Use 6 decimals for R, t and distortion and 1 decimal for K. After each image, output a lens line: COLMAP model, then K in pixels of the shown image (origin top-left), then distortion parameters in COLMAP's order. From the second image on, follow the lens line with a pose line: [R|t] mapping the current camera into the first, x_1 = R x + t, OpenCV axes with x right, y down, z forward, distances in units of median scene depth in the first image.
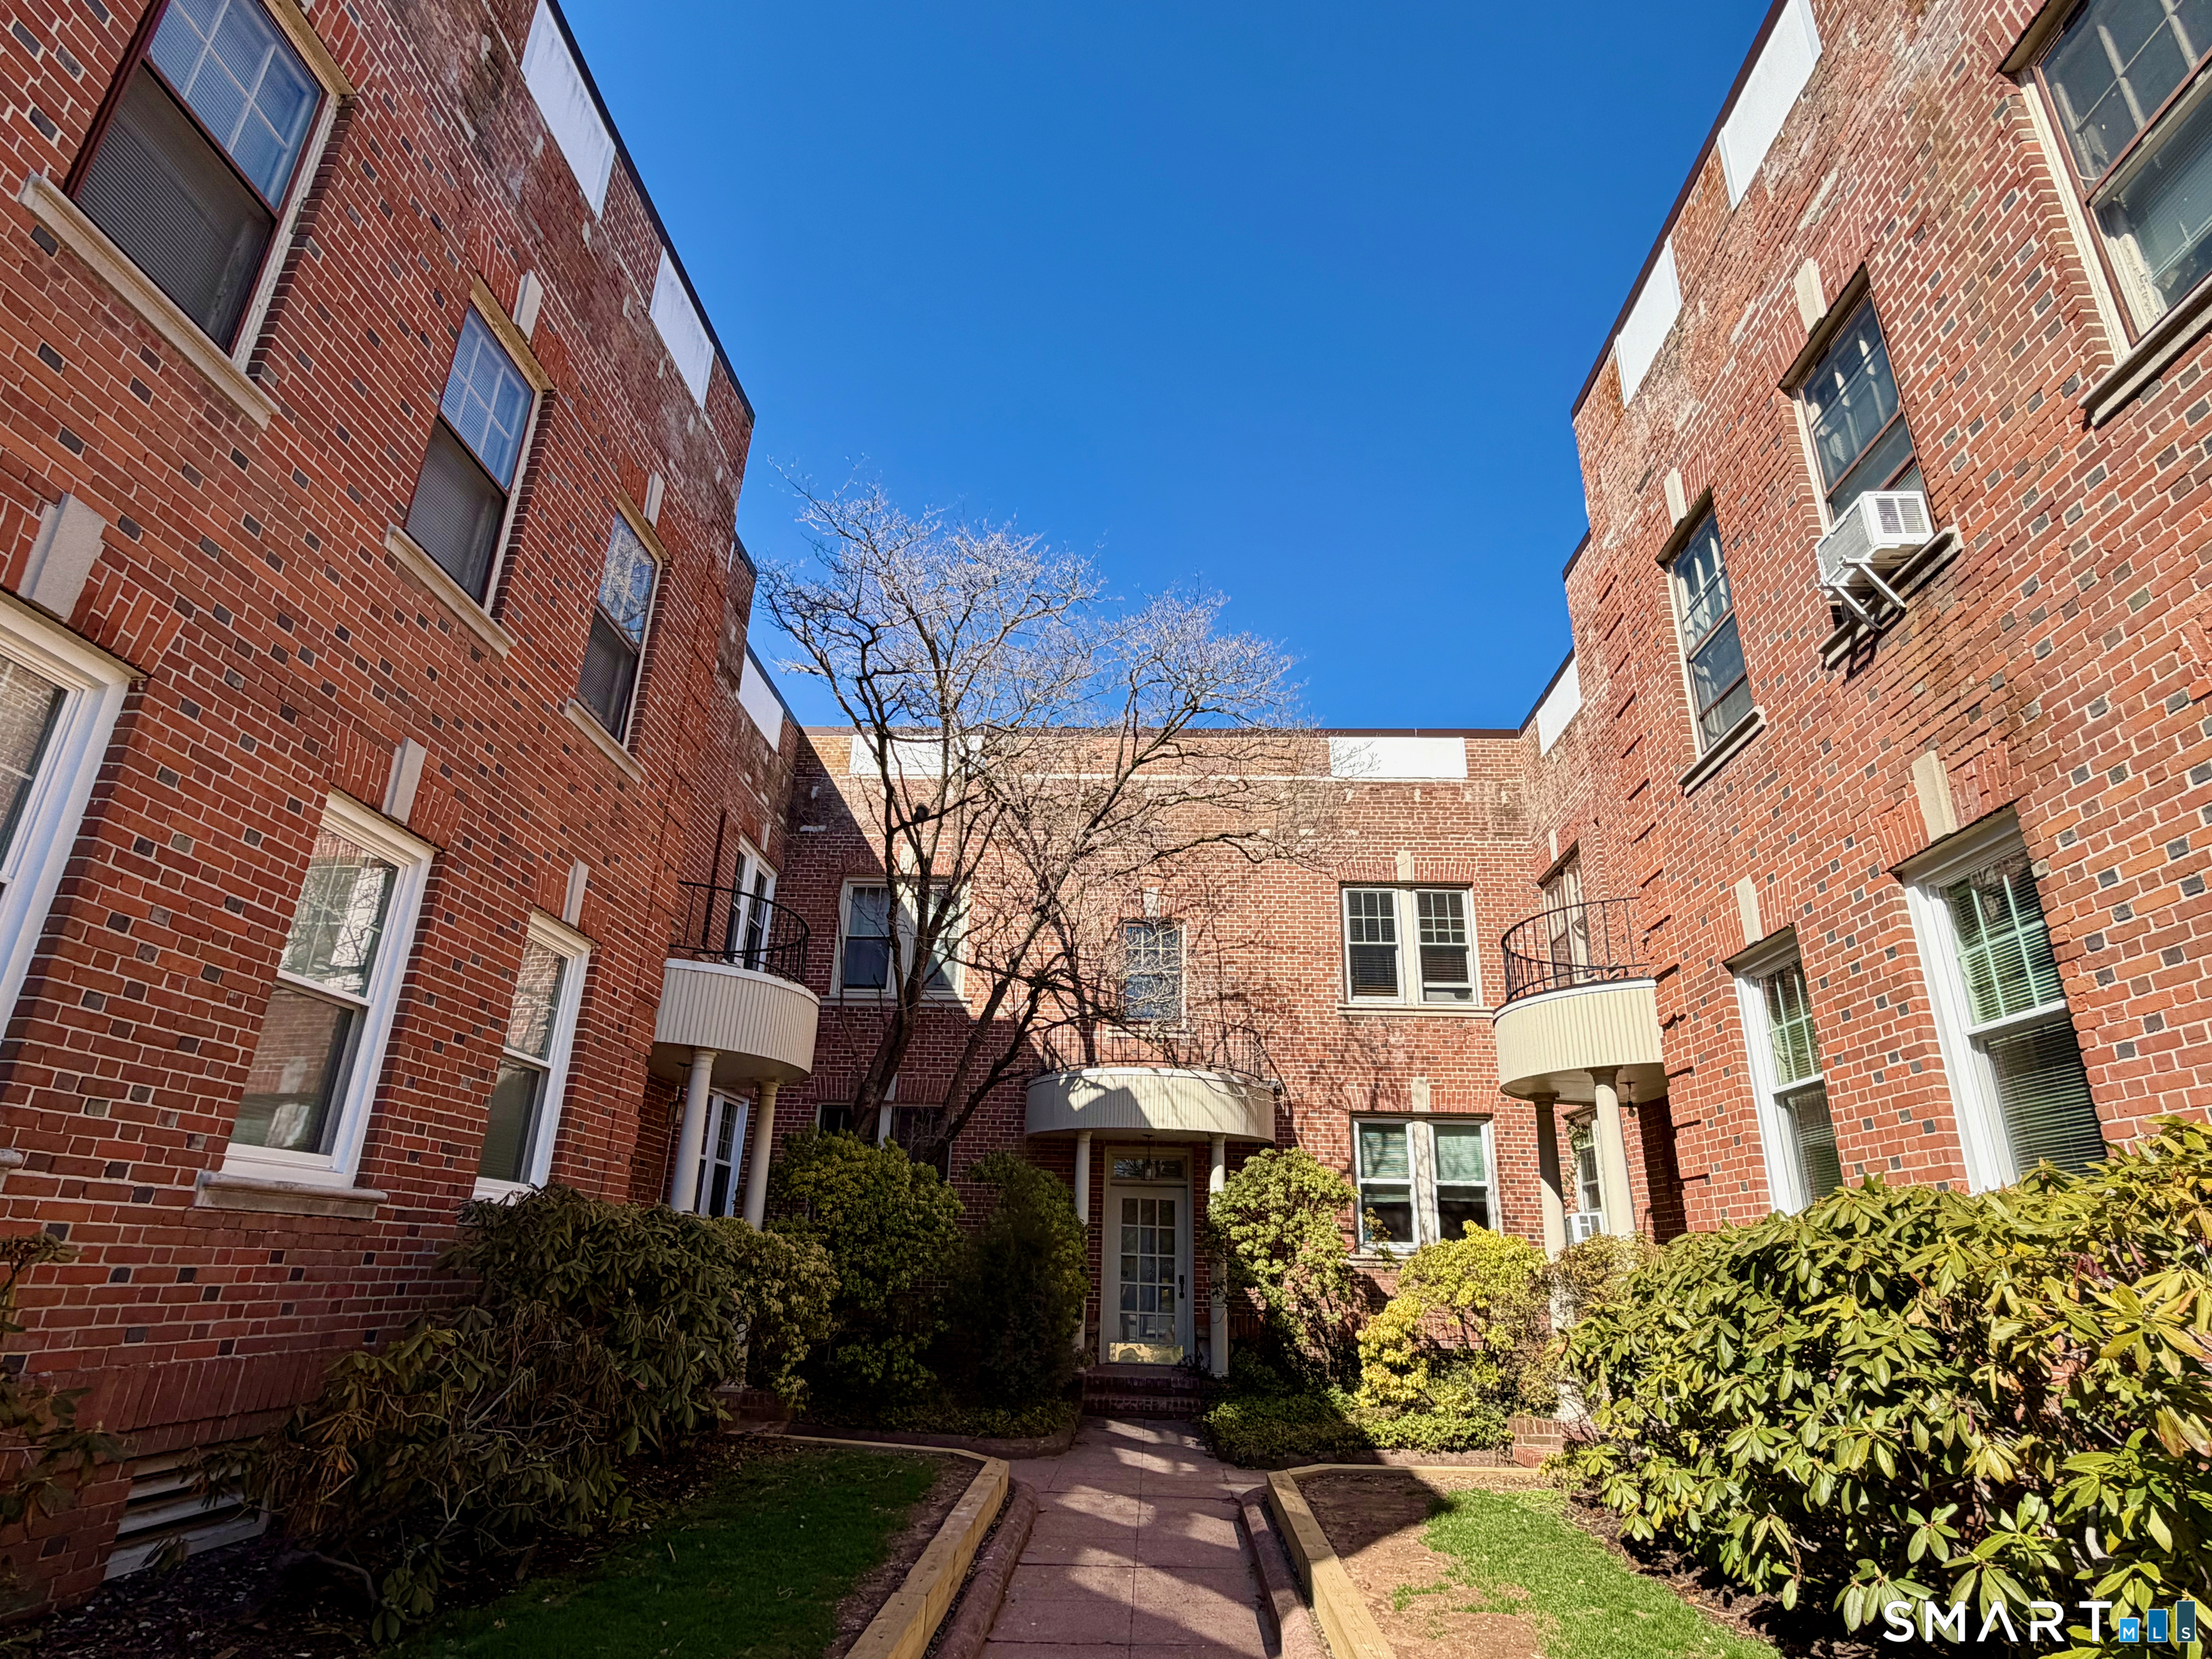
lens RADIAL K [[1128.7, 0, 1121.3], [0, 1128.7, 845.2], [0, 0, 1]] dist [-0.015451, -0.000316]
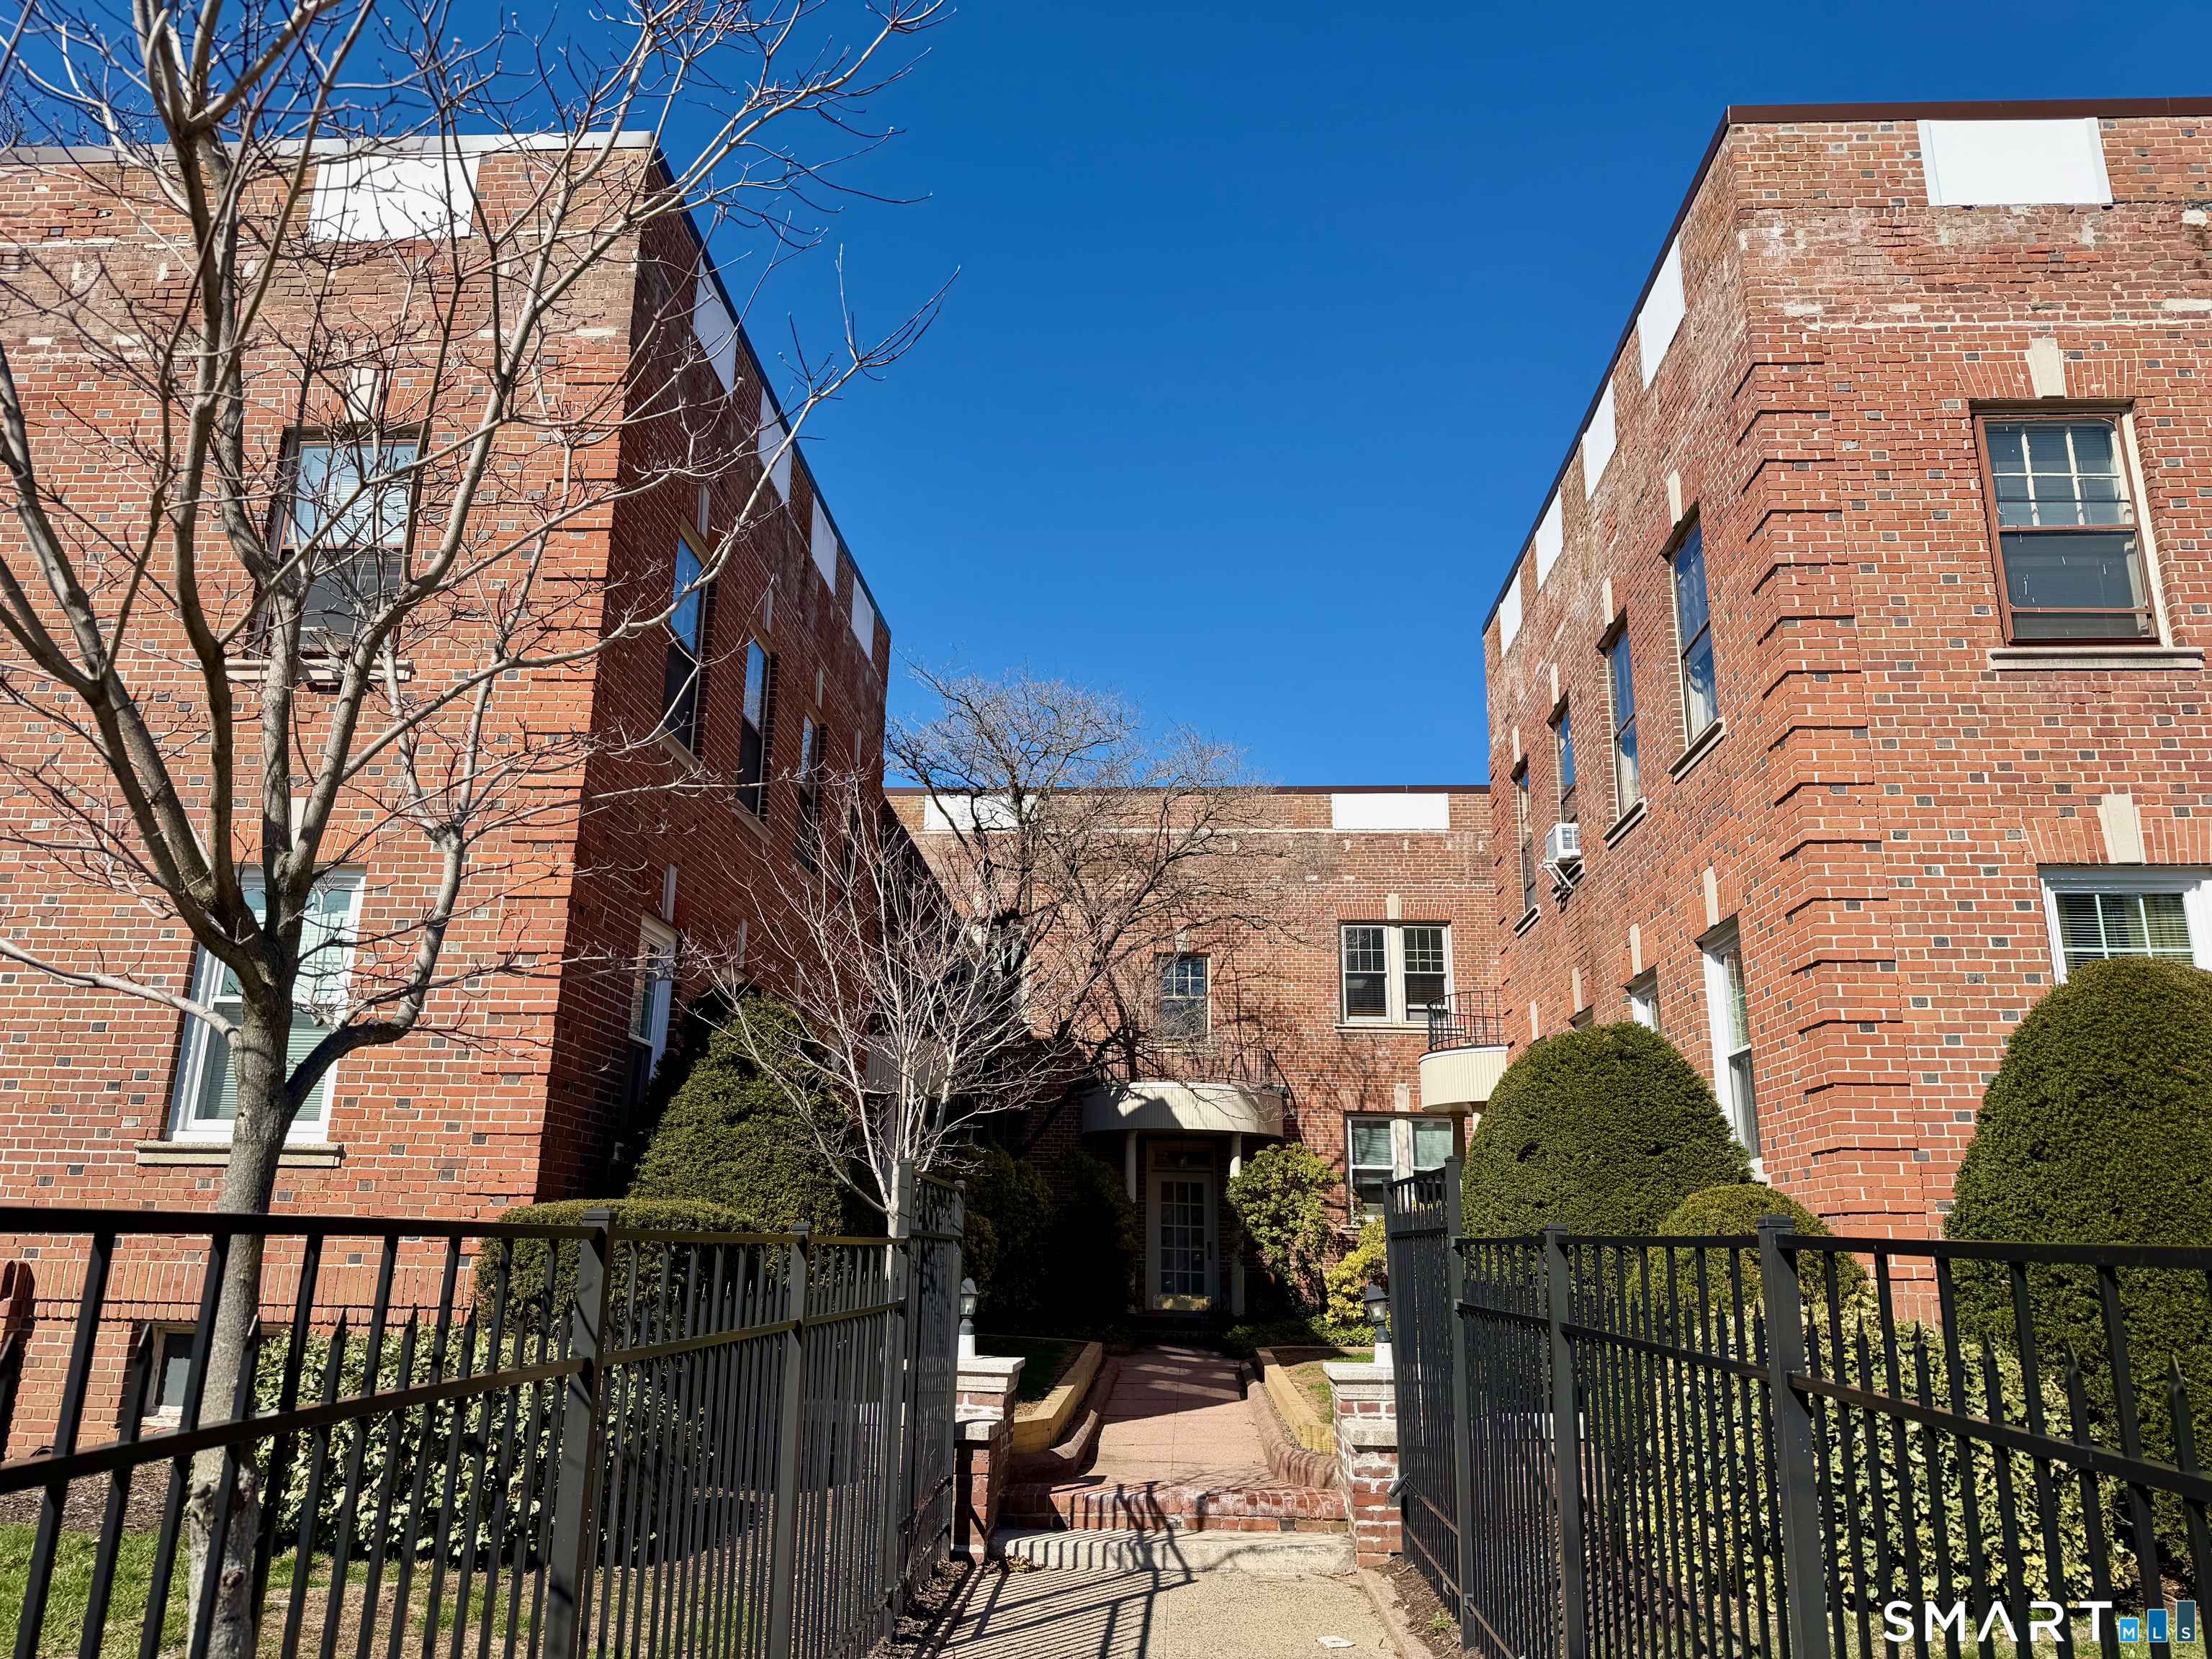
lens RADIAL K [[1561.6, 0, 1095.6], [0, 1561.6, 817.1], [0, 0, 1]] dist [0.053085, -0.065625]
pose [[0.999559, -0.012105, -0.027121, -0.018915], [0.014323, 0.996437, 0.083121, -0.234936], [0.026018, -0.083473, 0.996170, -0.699109]]
